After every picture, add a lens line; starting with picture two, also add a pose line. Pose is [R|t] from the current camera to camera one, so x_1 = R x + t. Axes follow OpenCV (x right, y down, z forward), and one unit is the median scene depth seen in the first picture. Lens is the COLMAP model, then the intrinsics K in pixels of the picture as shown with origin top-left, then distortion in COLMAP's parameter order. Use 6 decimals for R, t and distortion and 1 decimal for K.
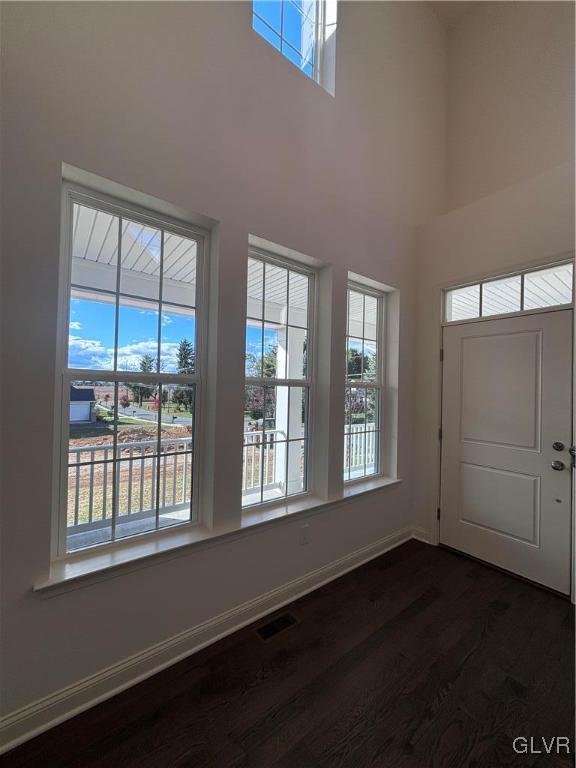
lens RADIAL K [[307.4, 0, 289.1], [0, 307.4, 385.0], [0, 0, 1]] dist [-0.007719, 0.002083]
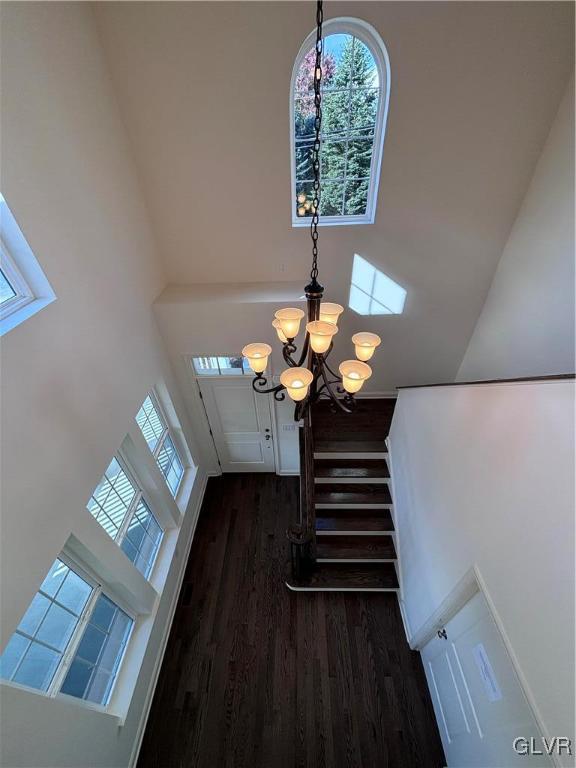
lens RADIAL K [[307.4, 0, 287.7], [0, 307.4, 384.9], [0, 0, 1]] dist [-0.007719, 0.002083]
pose [[0.628117, -0.525153, 0.574180, -0.054728], [0.033612, 0.755531, 0.654249, -1.367565], [-0.777392, -0.391646, 0.492214, -0.000270]]
